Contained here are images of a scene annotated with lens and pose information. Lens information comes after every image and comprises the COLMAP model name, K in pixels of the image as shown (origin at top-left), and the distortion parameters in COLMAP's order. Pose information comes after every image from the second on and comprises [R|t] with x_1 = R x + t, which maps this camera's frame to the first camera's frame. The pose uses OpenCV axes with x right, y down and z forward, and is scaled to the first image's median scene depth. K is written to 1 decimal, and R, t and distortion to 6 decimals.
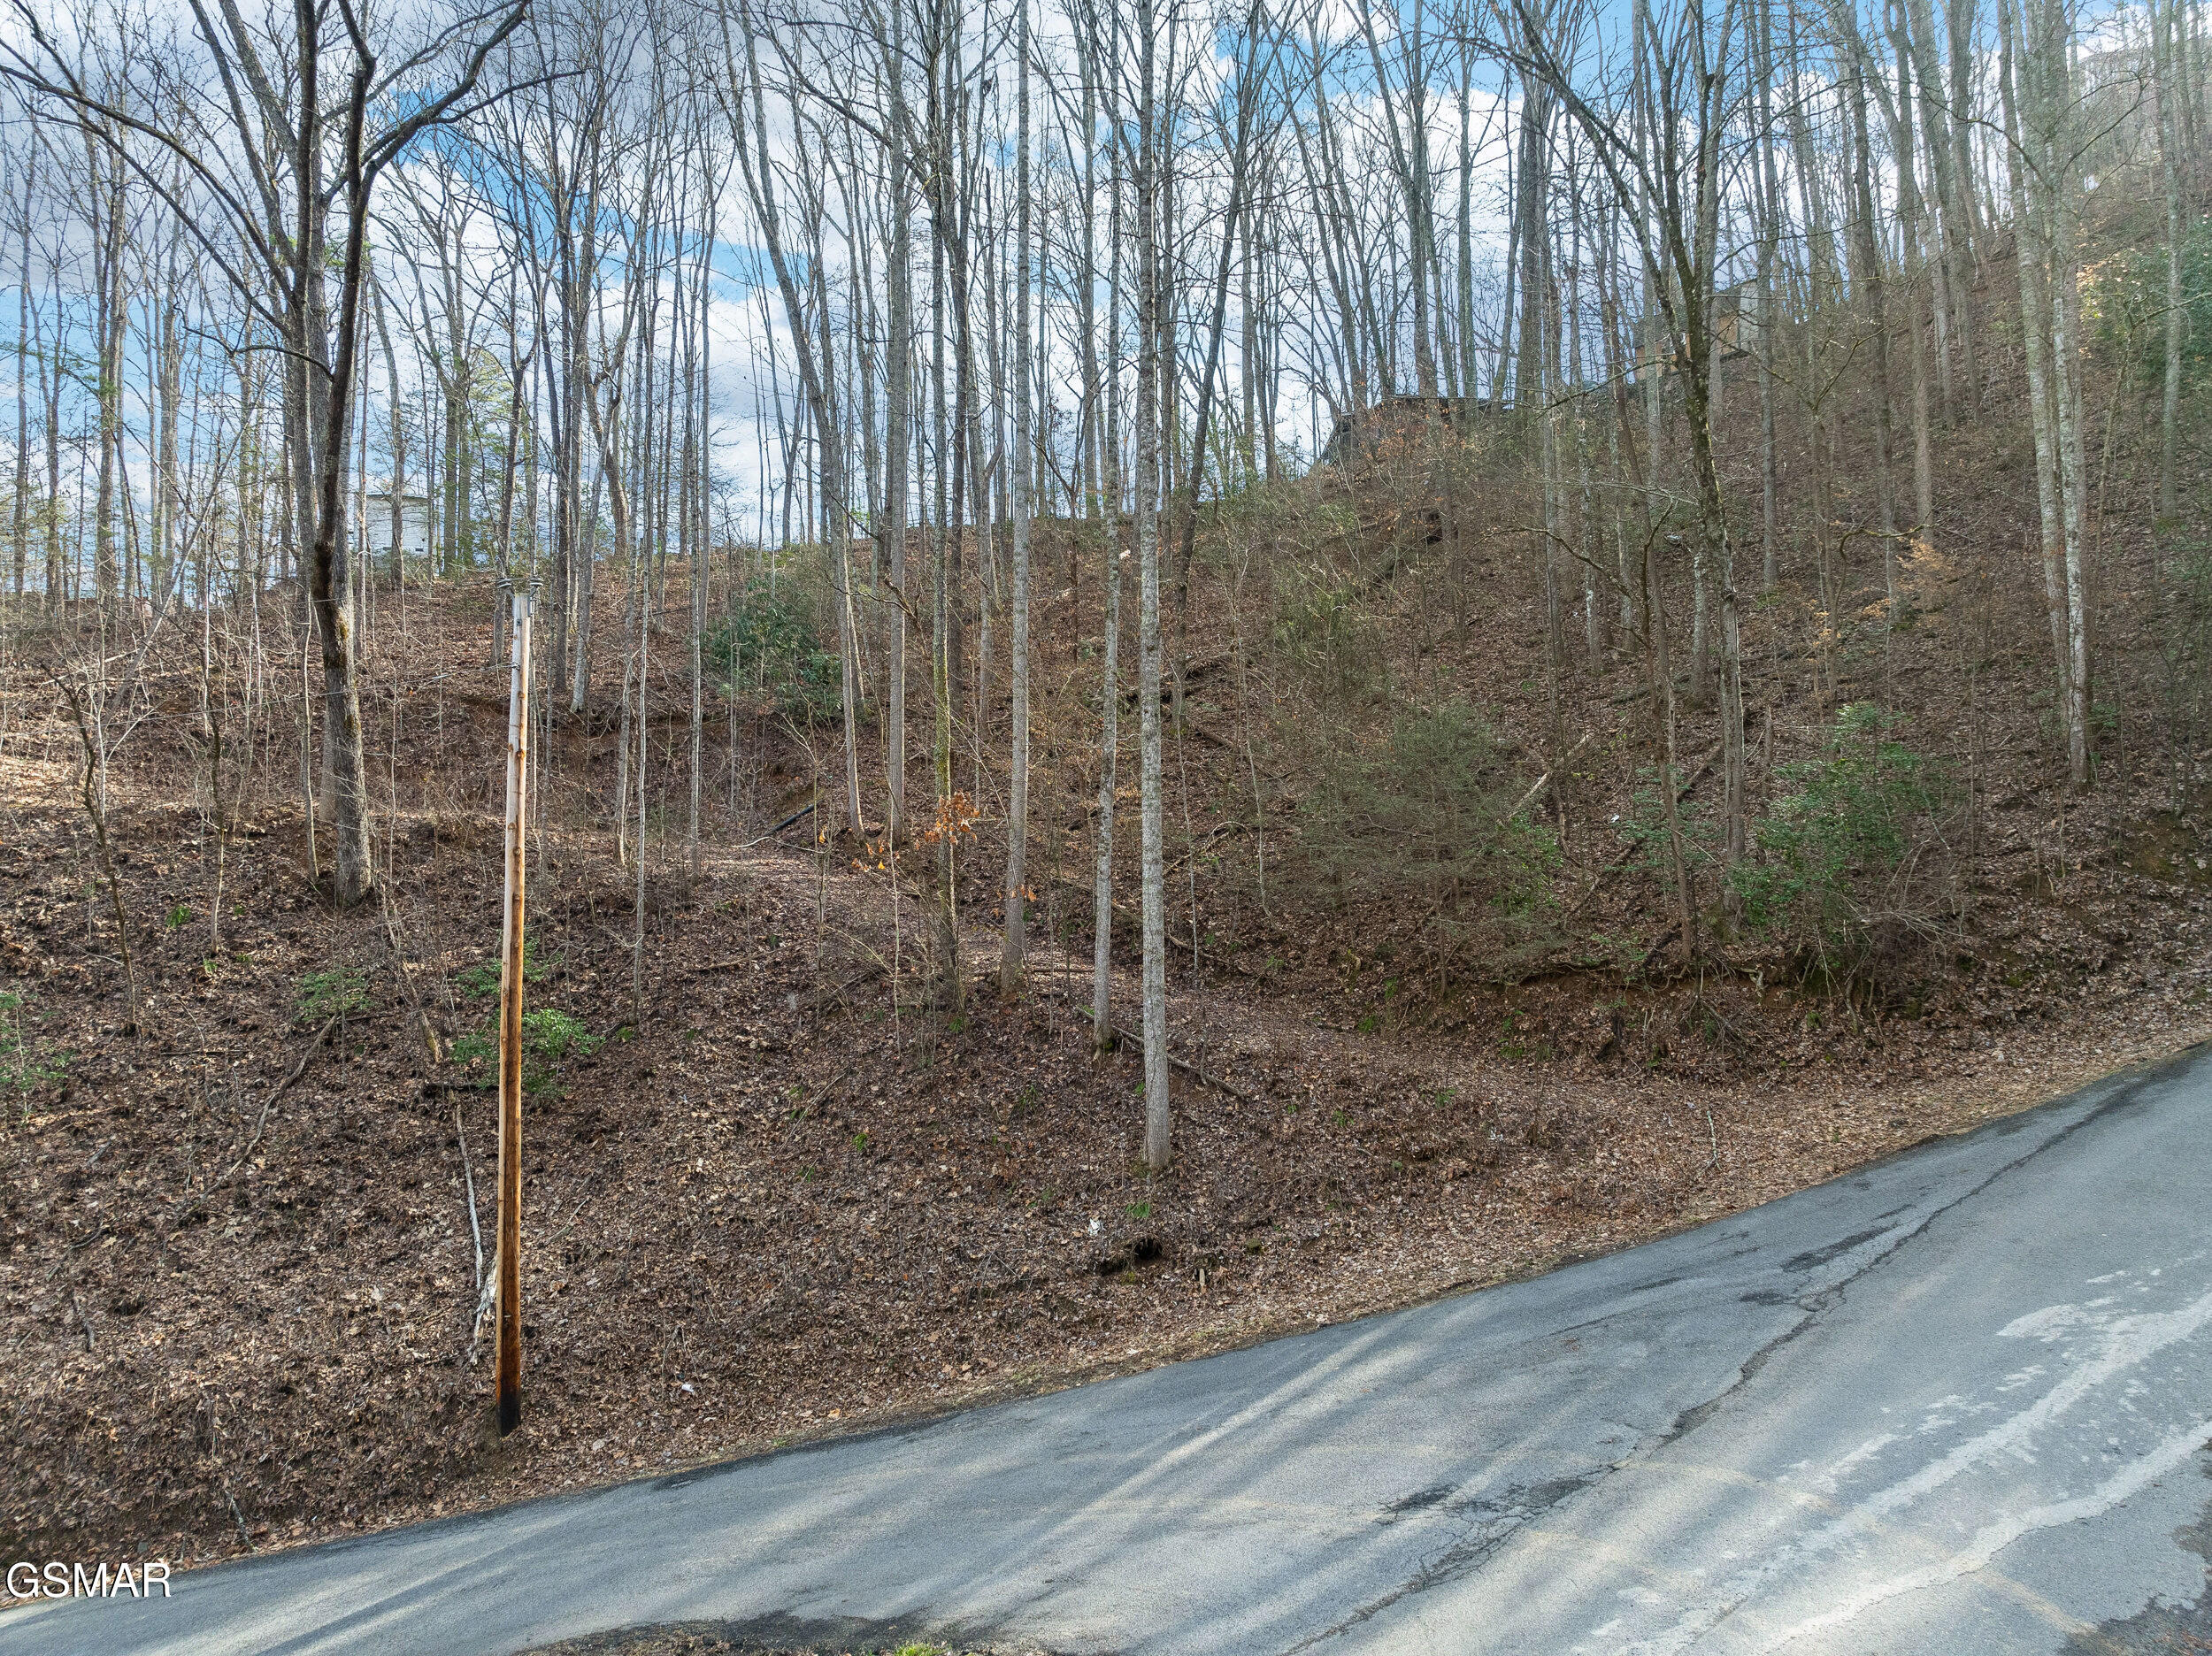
lens RADIAL K [[1580.2, 0, 1106.0], [0, 1580.2, 828.0], [0, 0, 1]] dist [-0.031278, -0.001734]
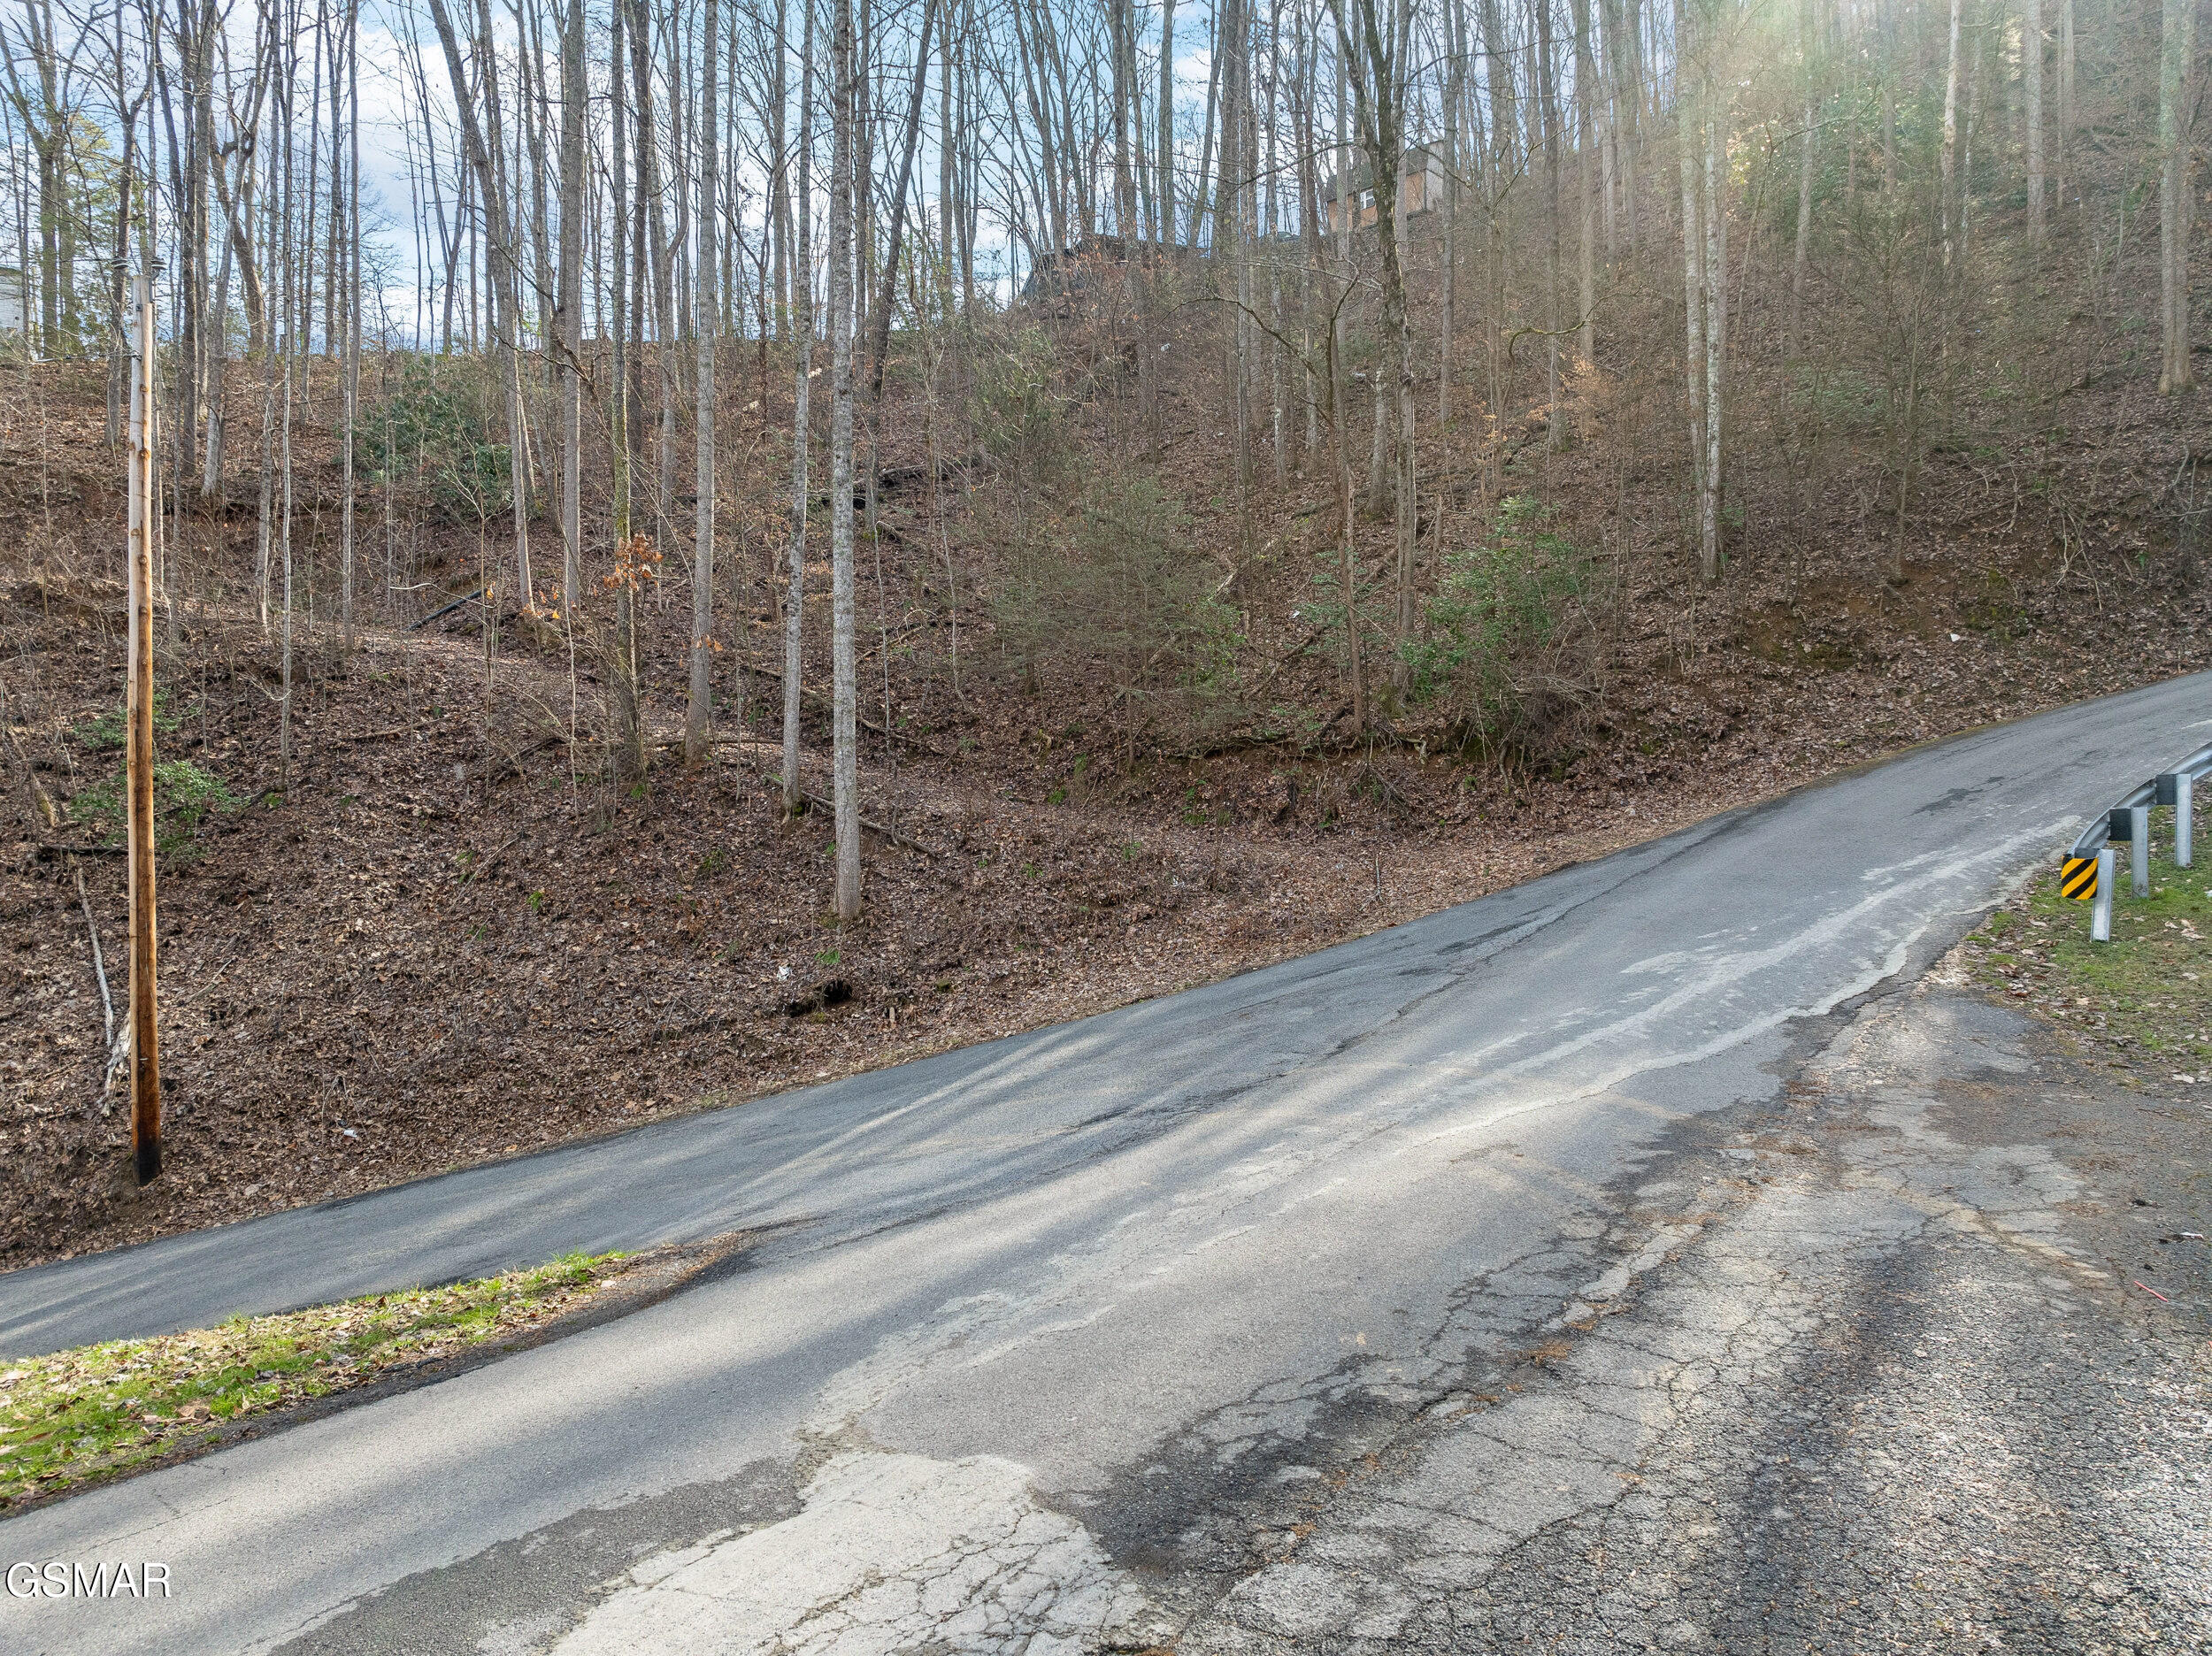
lens RADIAL K [[1583.0, 0, 1106.0], [0, 1583.0, 828.0], [0, 0, 1]] dist [-0.035267, 0.010394]
pose [[0.981197, 0.002227, 0.192999, -0.000089], [-0.017218, 0.996957, 0.076030, 0.070693], [-0.192242, -0.077923, 0.978249, -0.006029]]
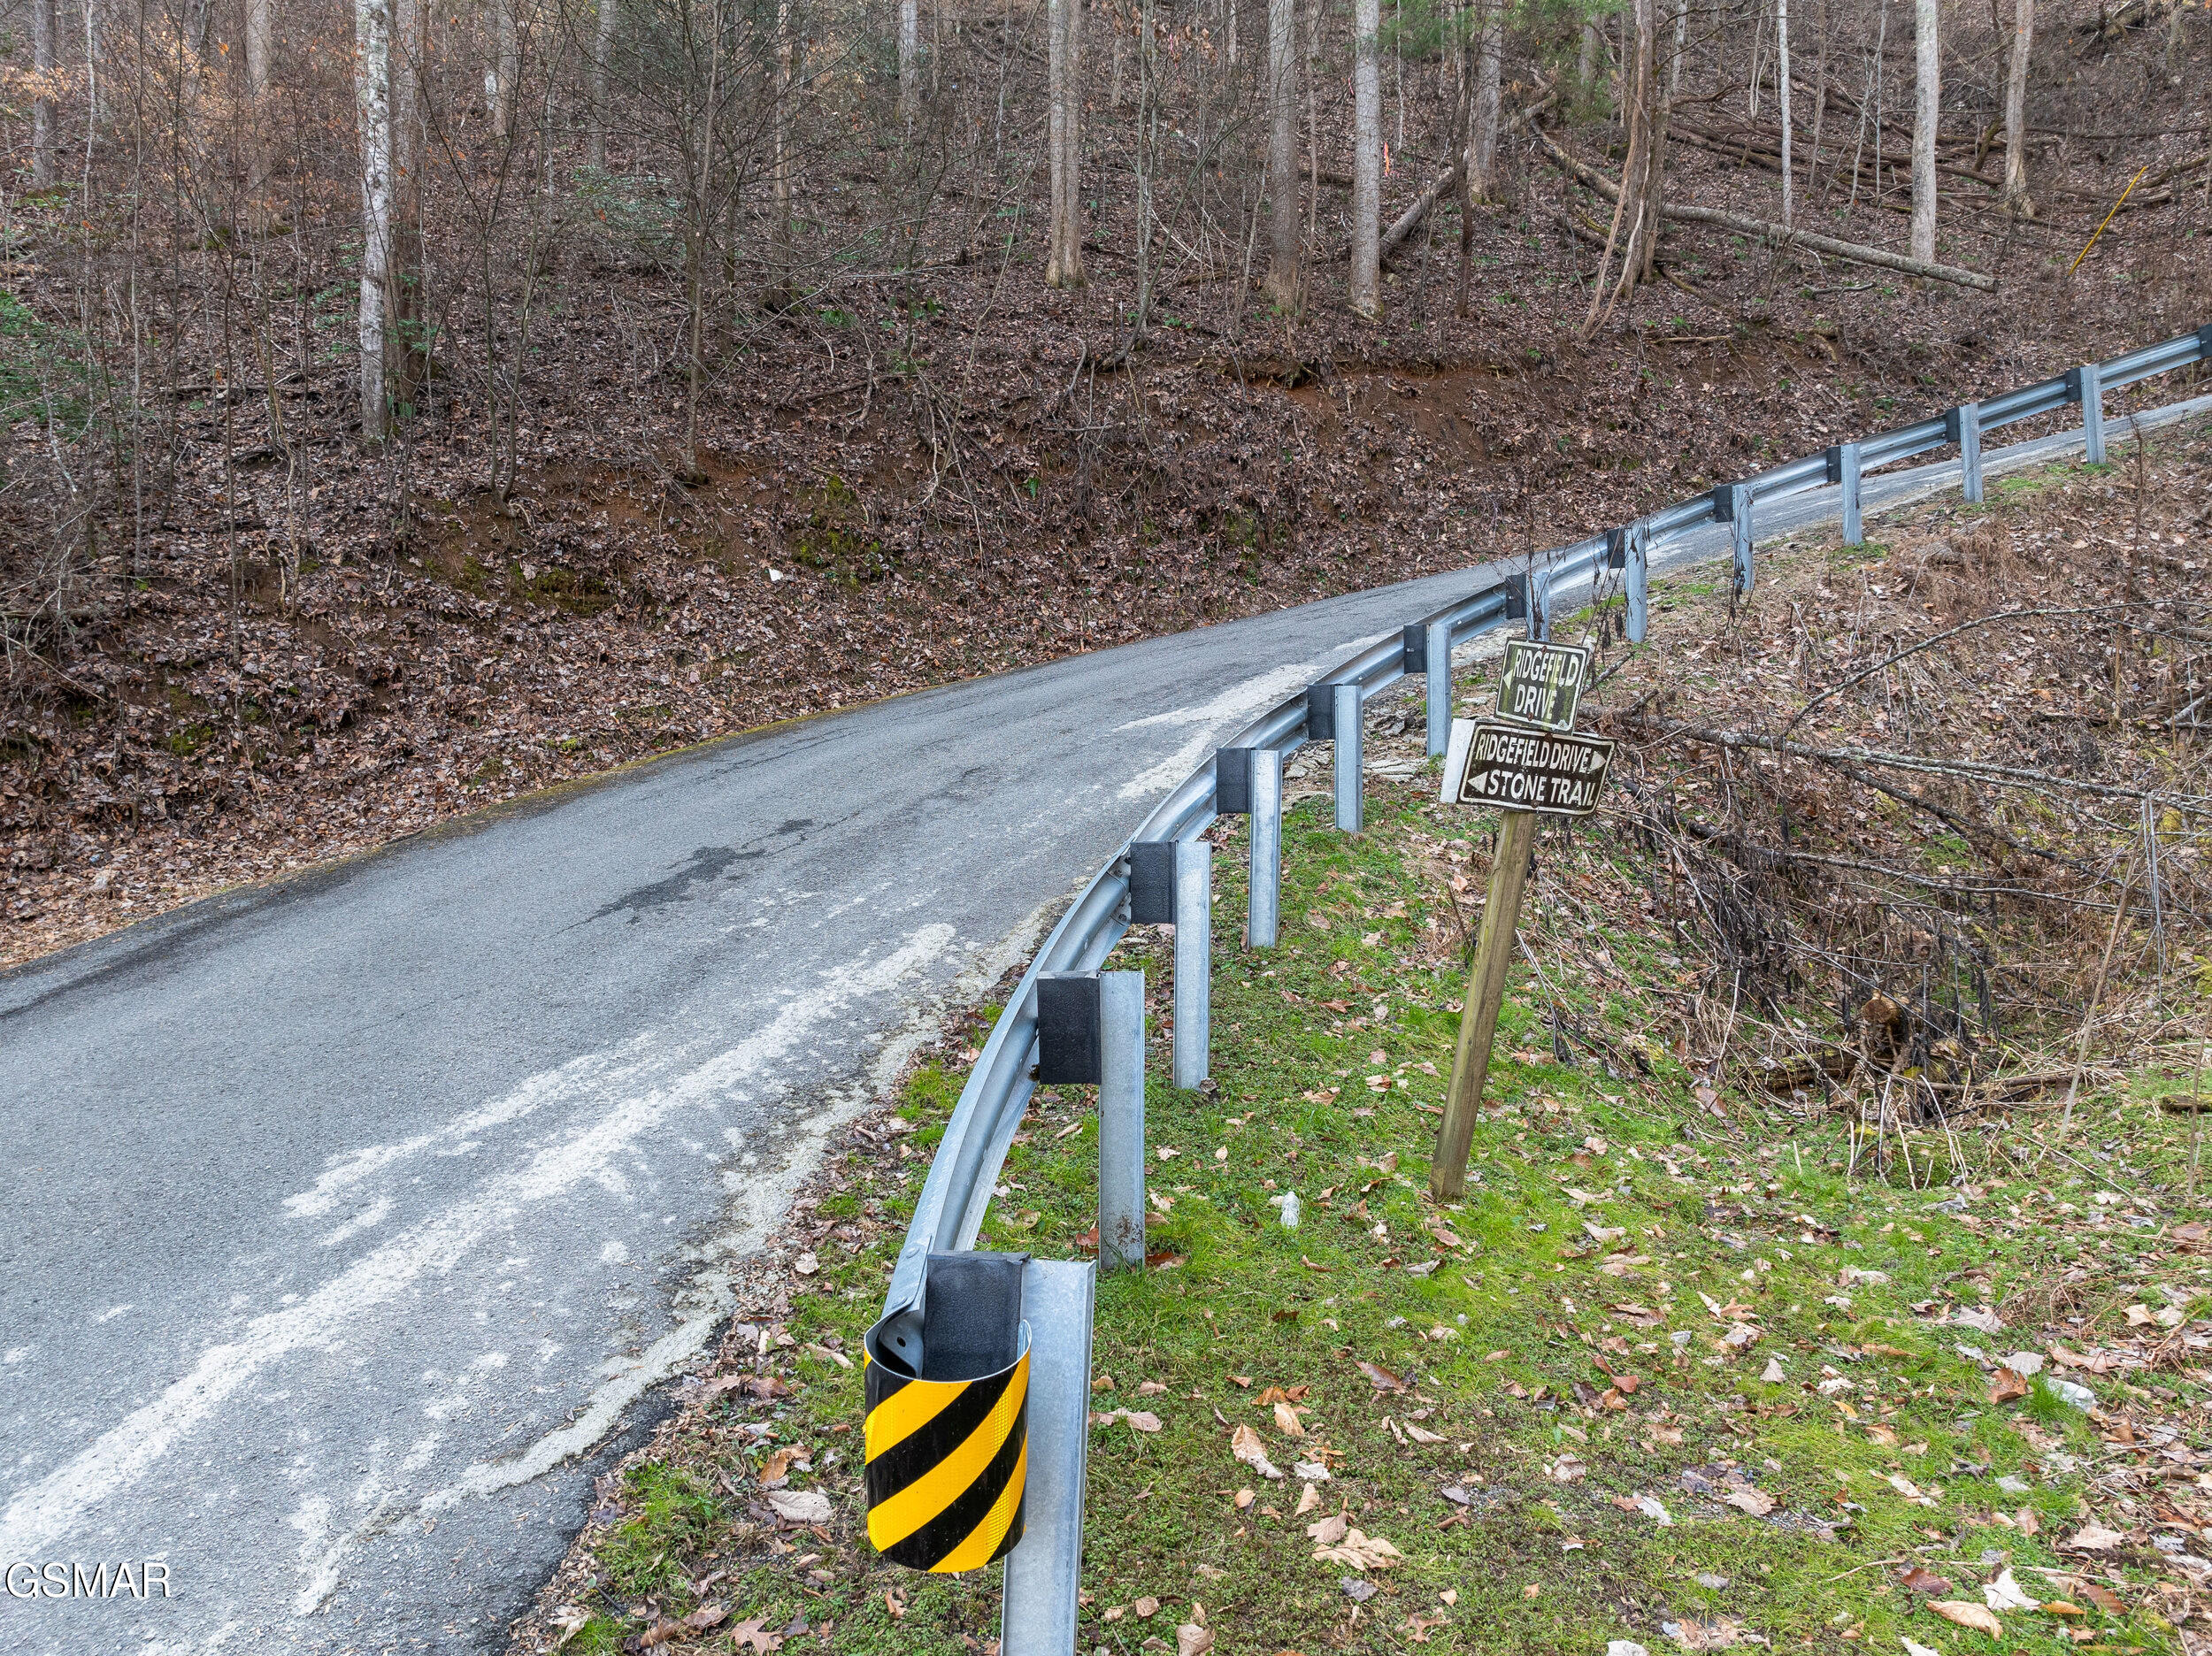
lens RADIAL K [[1729.7, 0, 1106.0], [0, 1729.7, 828.0], [0, 0, 1]] dist [-0.003885, -0.002931]
pose [[0.668659, 0.001906, 0.743567, 0.331447], [-0.055907, 0.997295, 0.047719, 0.075465], [-0.741464, -0.073478, 0.666957, 0.349032]]
